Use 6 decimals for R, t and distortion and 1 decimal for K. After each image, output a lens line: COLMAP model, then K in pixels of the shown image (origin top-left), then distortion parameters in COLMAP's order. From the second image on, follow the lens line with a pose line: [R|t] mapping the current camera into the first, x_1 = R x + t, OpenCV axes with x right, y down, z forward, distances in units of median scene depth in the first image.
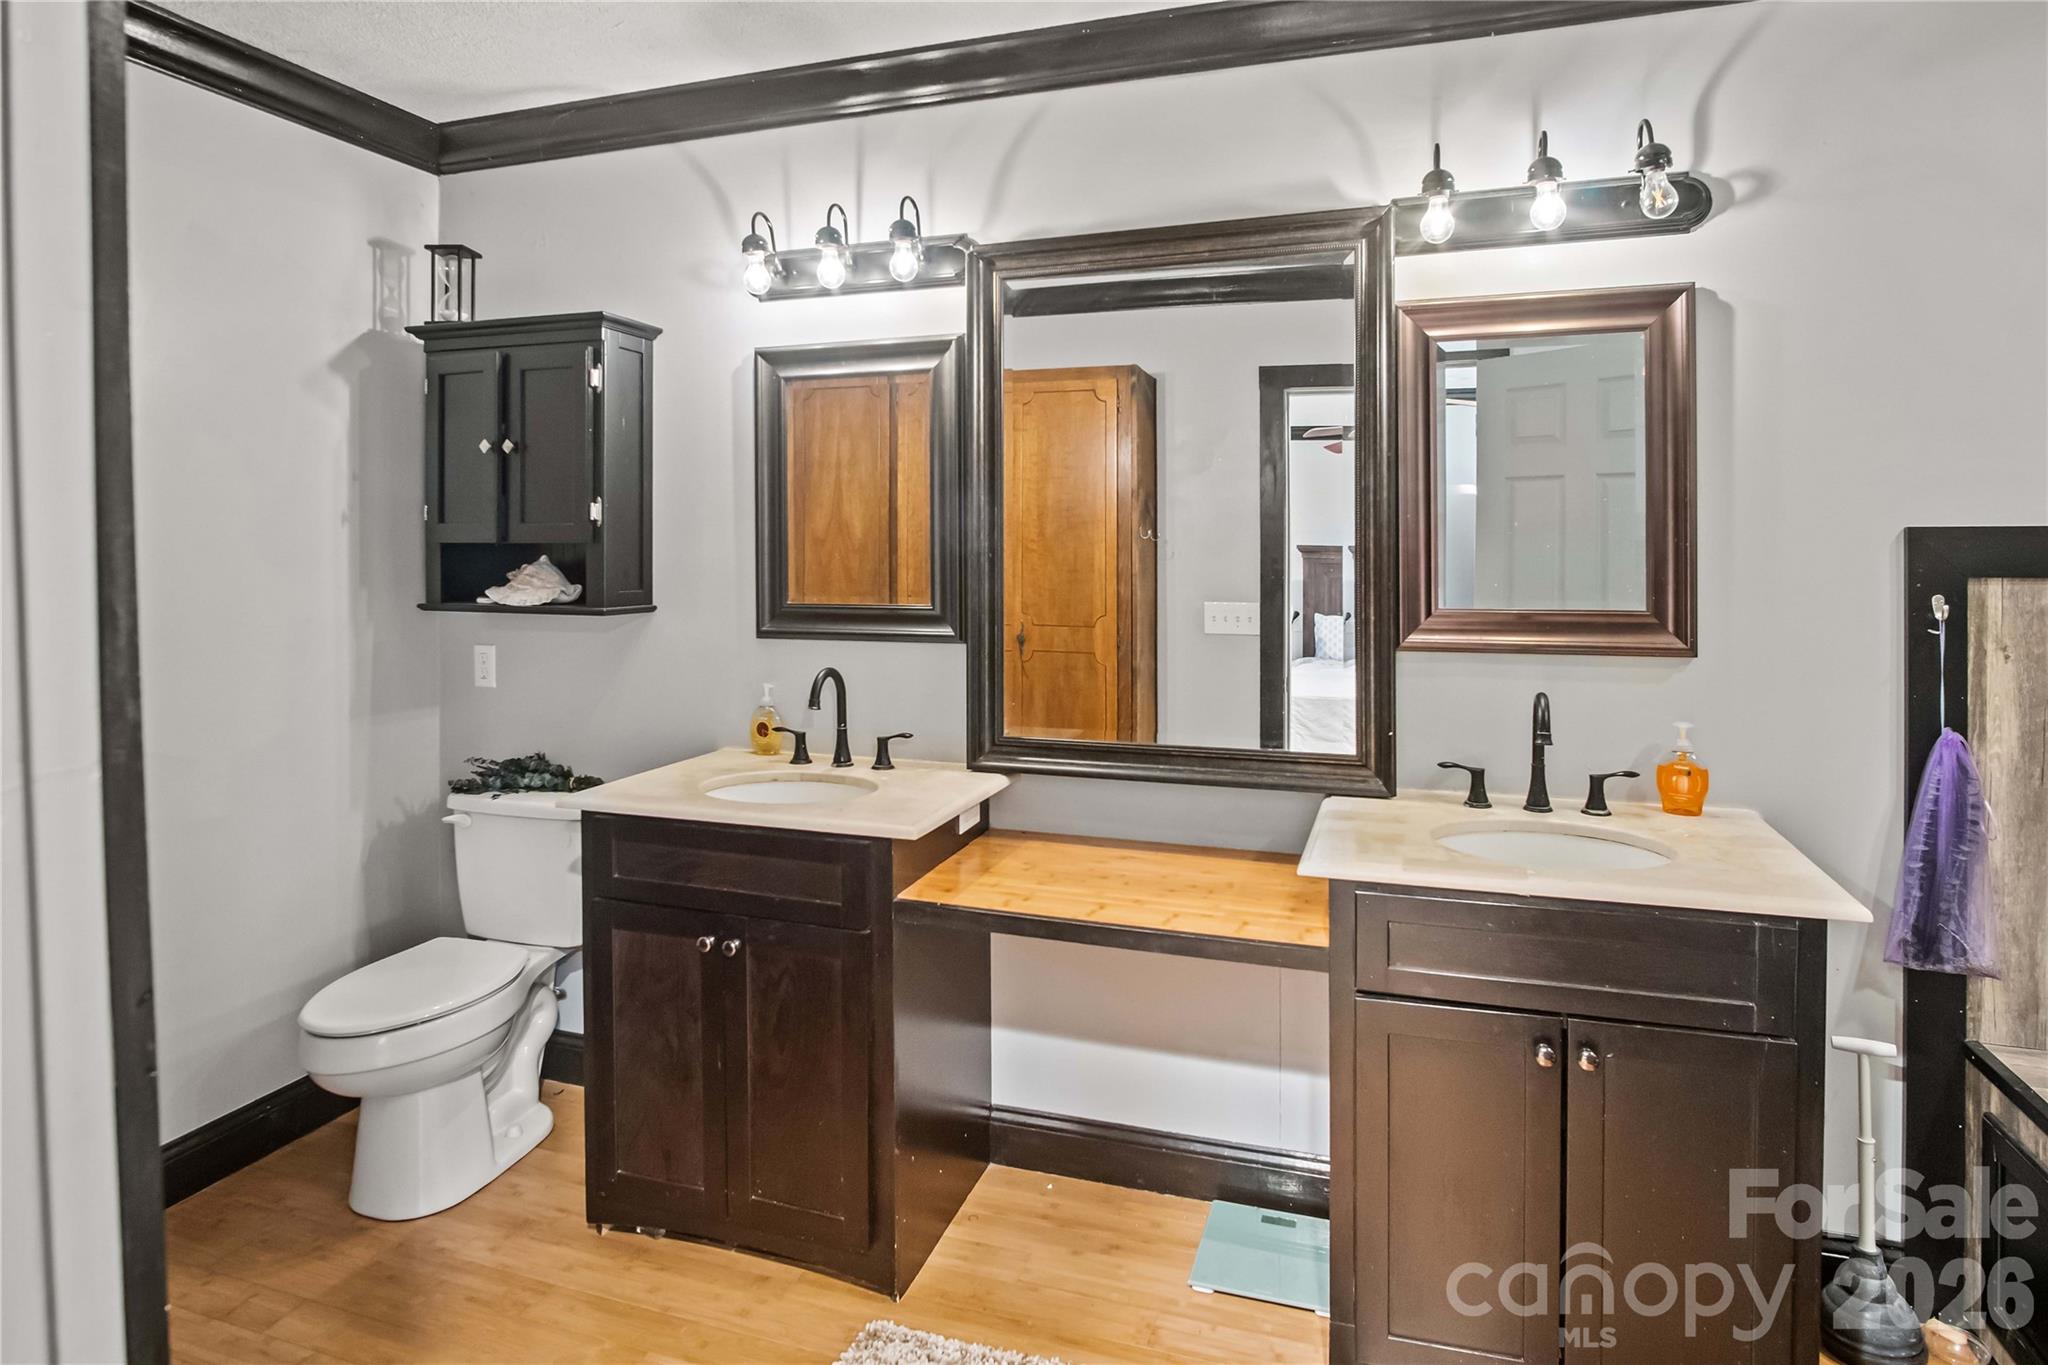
lens RADIAL K [[1151.9, 0, 1021.6], [0, 1151.9, 528.7], [0, 0, 1]] dist [-0.023976, 0.002036]
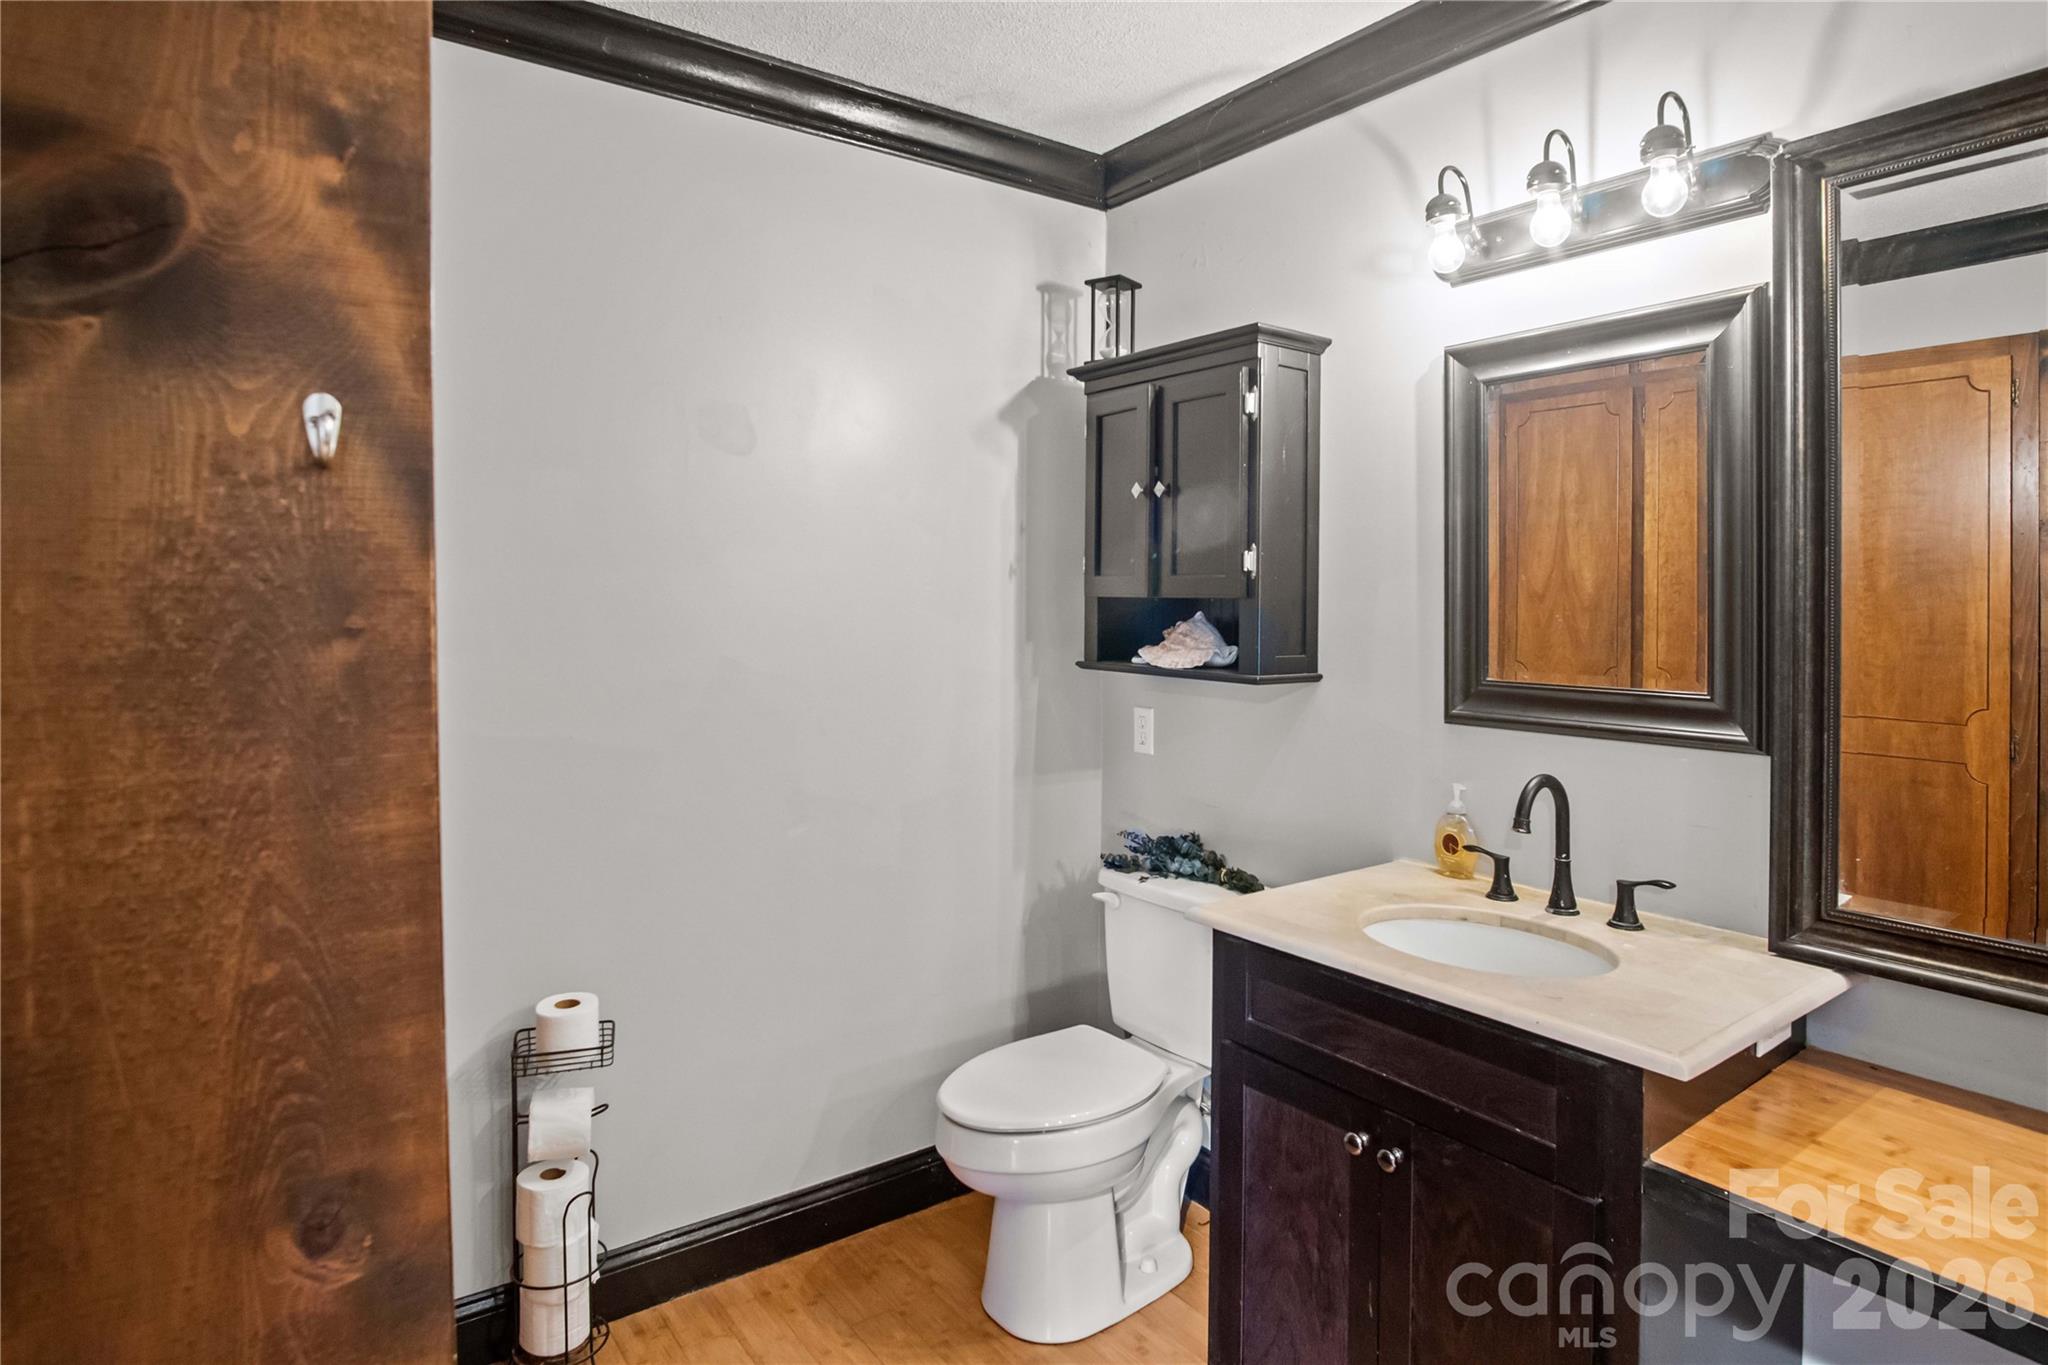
lens RADIAL K [[1129.2, 0, 1028.6], [0, 1129.2, 607.0], [0, 0, 1]] dist [-0.032365, 0.002142]
pose [[0.823742, 0.010505, -0.566868, -0.035502], [0.001779, 0.999776, 0.021112, 0.001234], [0.566962, -0.018399, 0.823538, 0.232407]]
